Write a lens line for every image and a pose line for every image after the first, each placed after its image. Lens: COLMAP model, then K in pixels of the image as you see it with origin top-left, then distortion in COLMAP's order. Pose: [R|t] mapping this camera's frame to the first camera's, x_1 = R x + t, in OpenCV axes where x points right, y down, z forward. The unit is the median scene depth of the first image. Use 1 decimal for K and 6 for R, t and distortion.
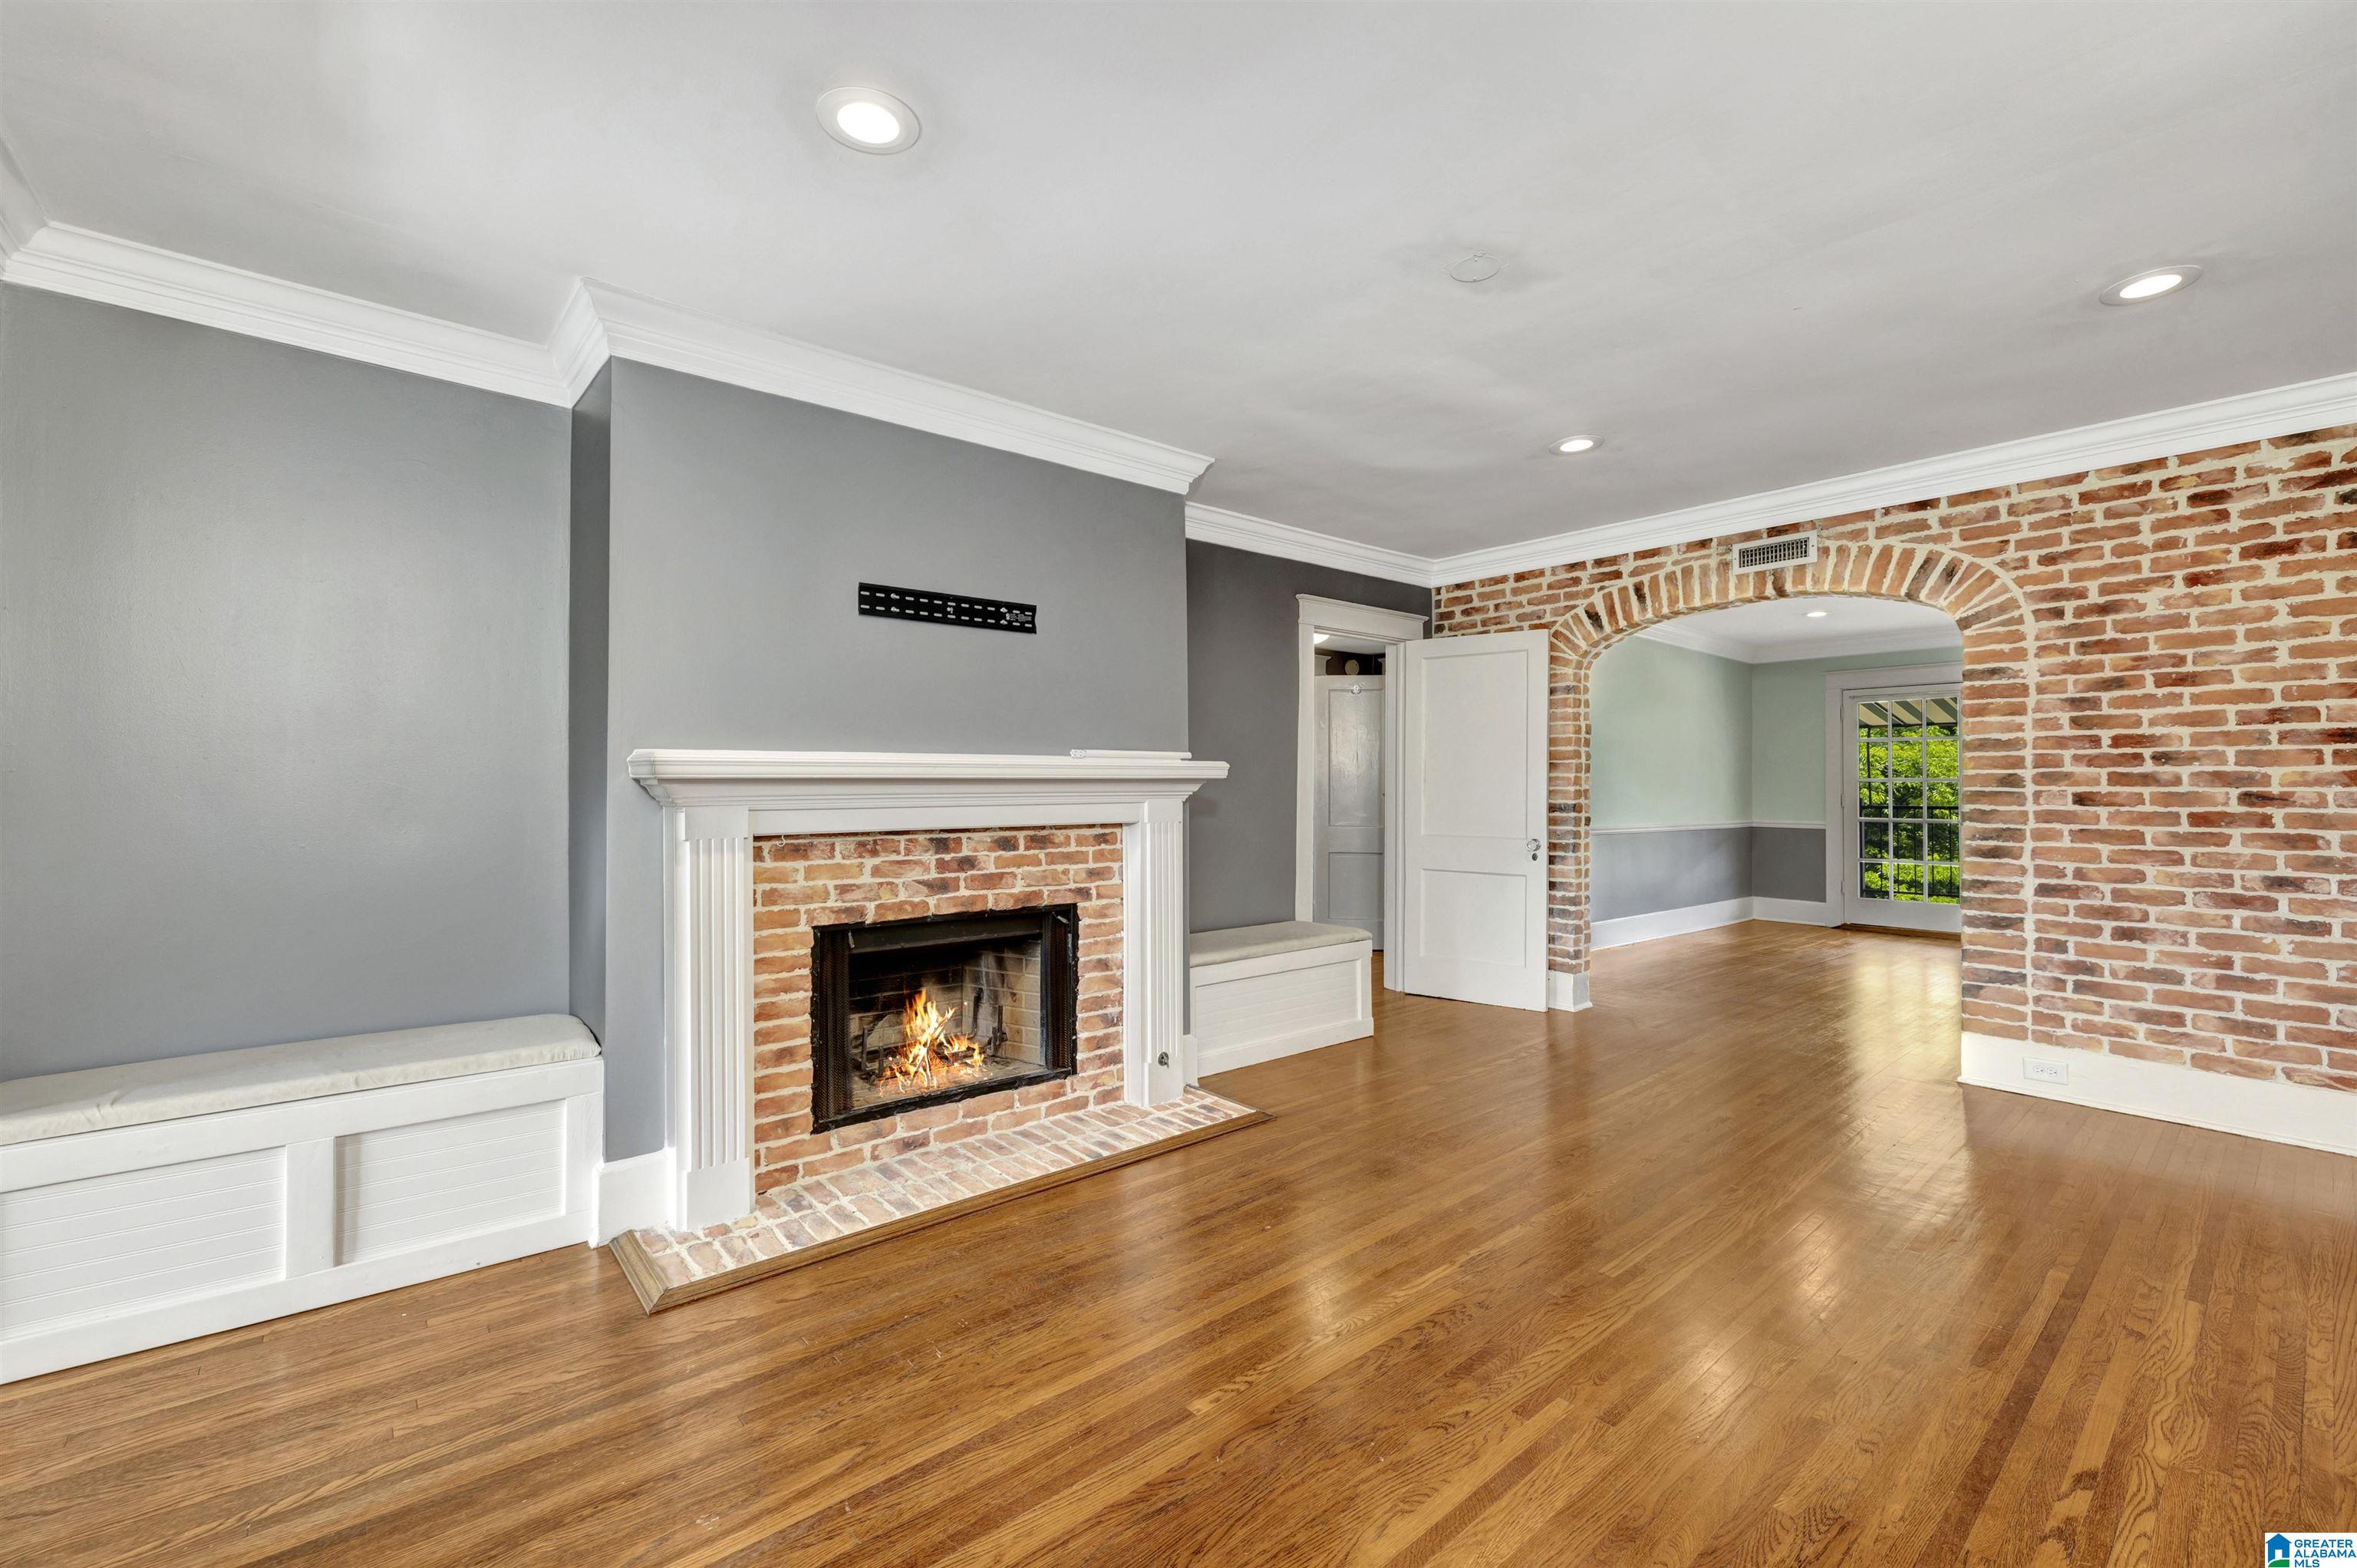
lens RADIAL K [[992.5, 0, 1173.6], [0, 992.5, 787.5], [0, 0, 1]] dist [-0.003999, -0.000358]
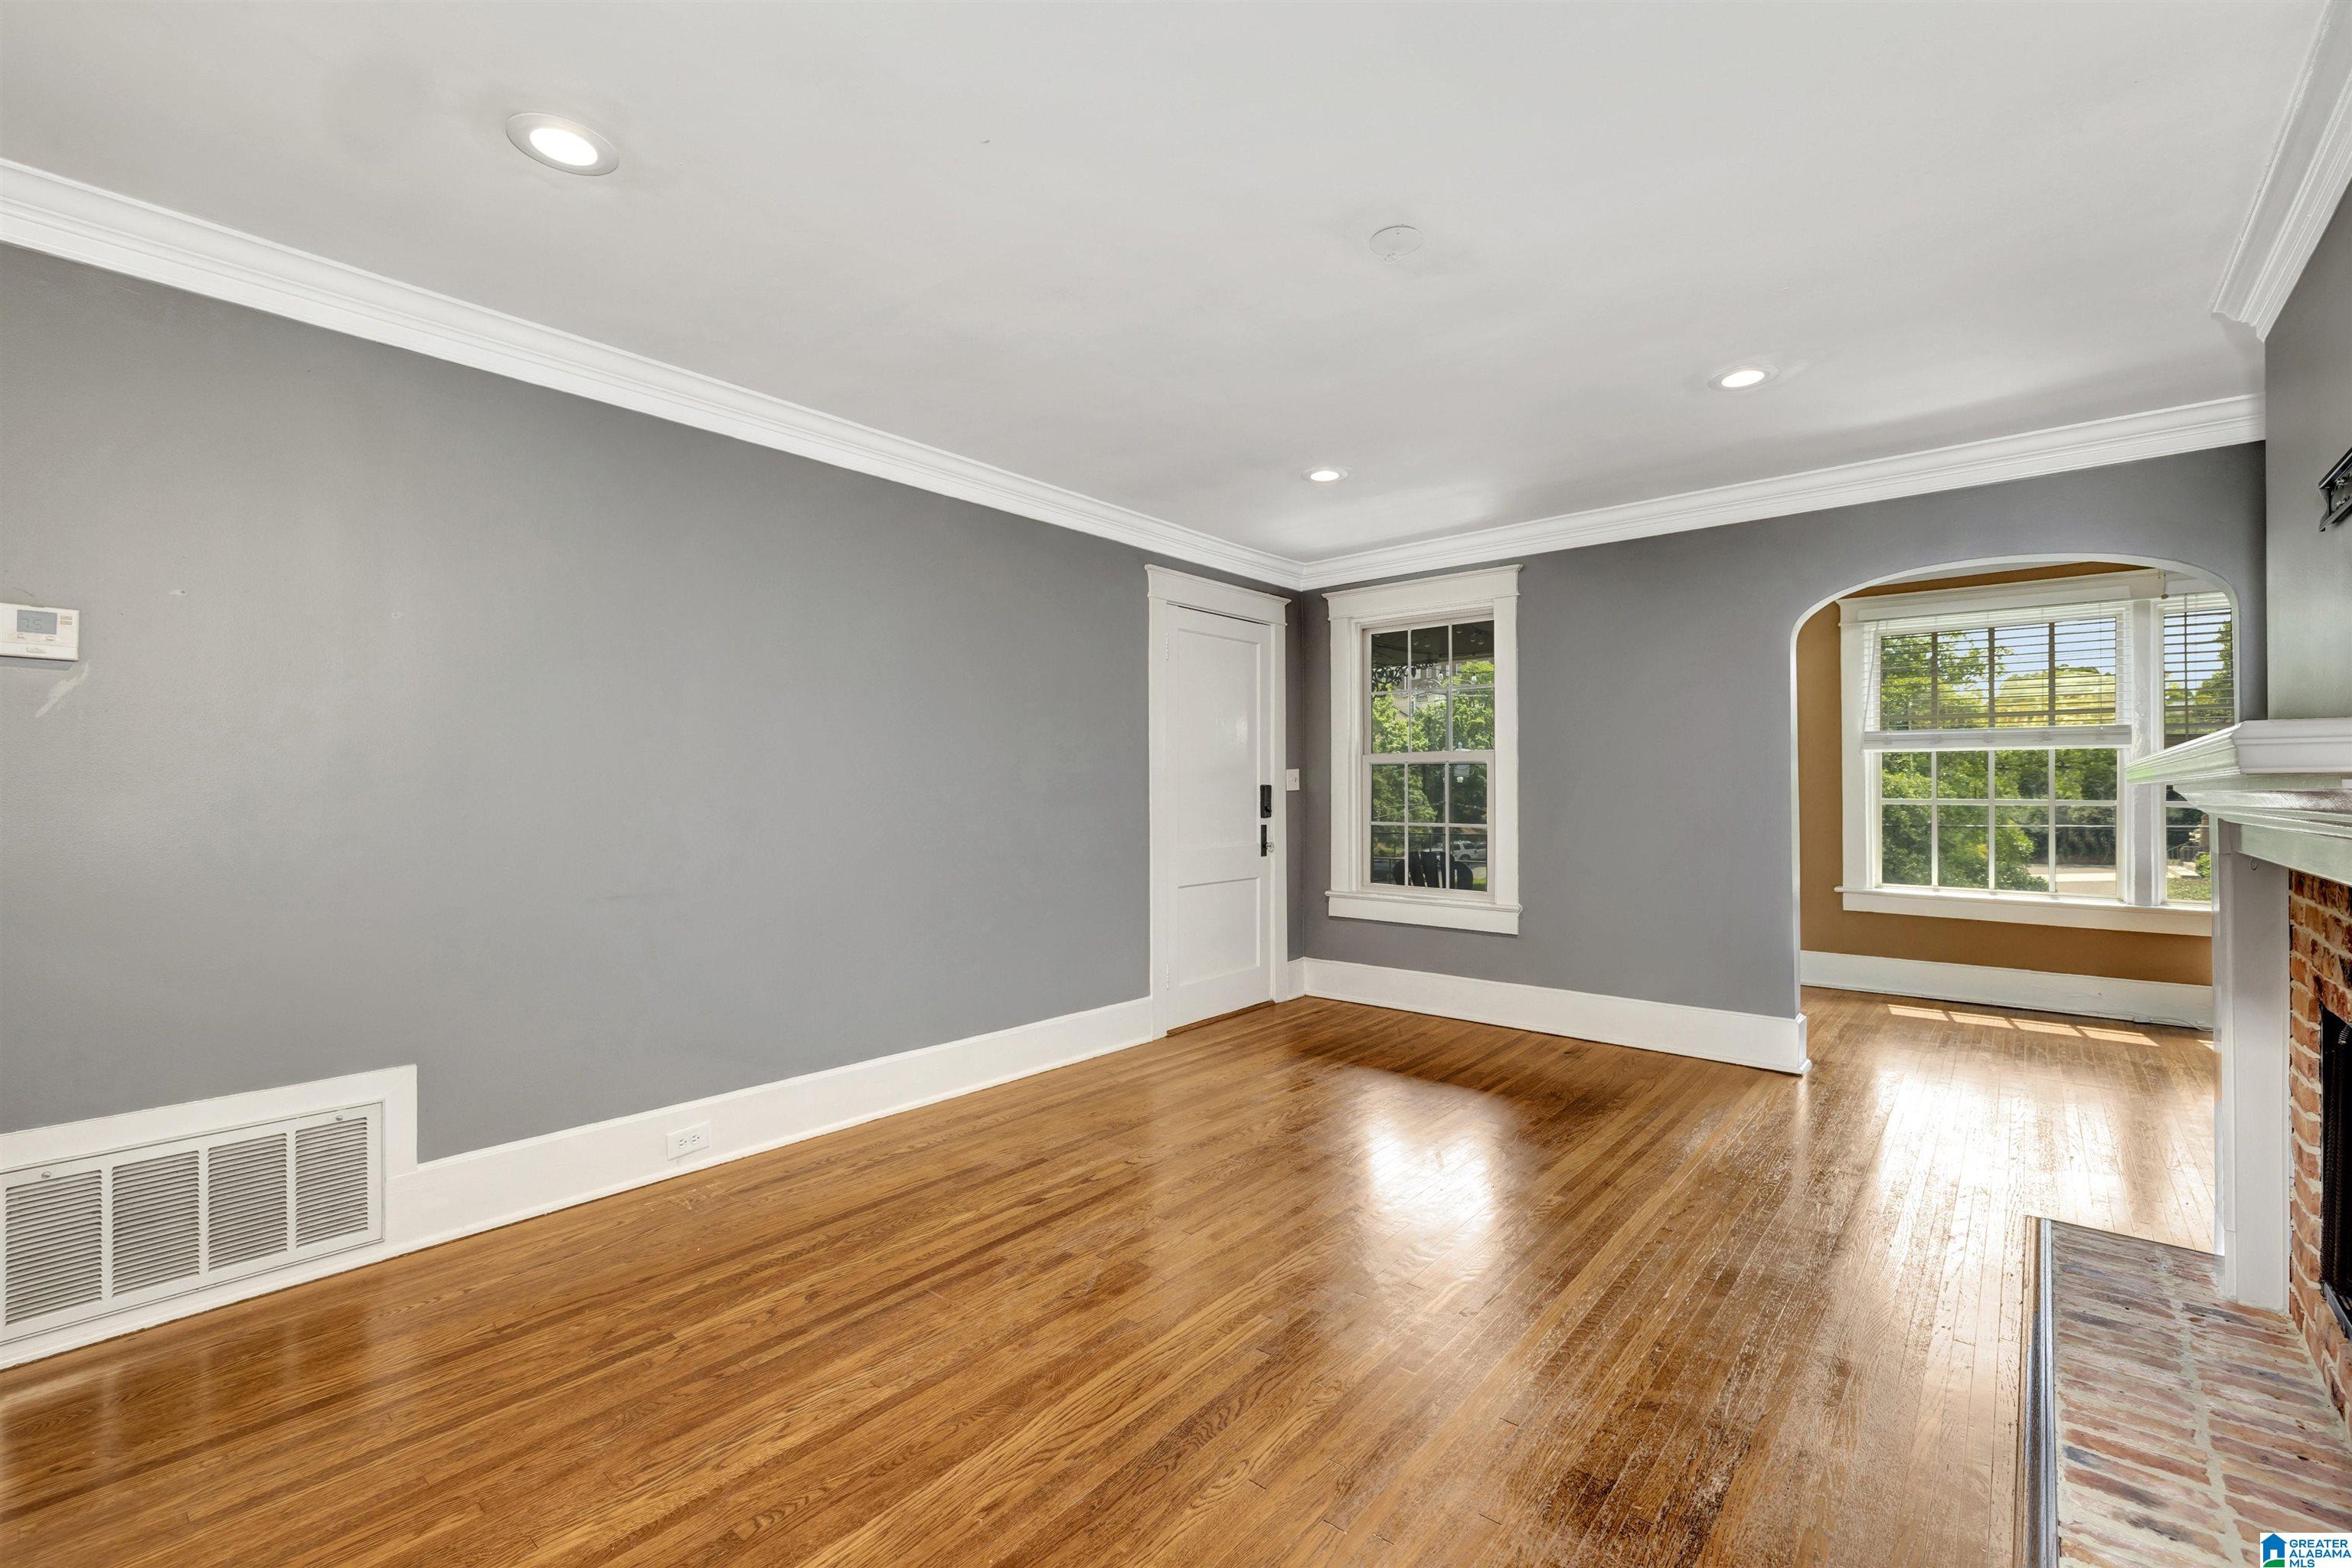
lens RADIAL K [[990.5, 0, 1167.1], [0, 990.5, 782.4], [0, 0, 1]] dist [-0.003999, -0.000358]
pose [[-0.990425, -0.000587, -0.138049, 0.795642], [-0.001312, 0.999986, 0.005158, -0.023452], [0.138044, 0.005290, -0.990412, 2.306641]]
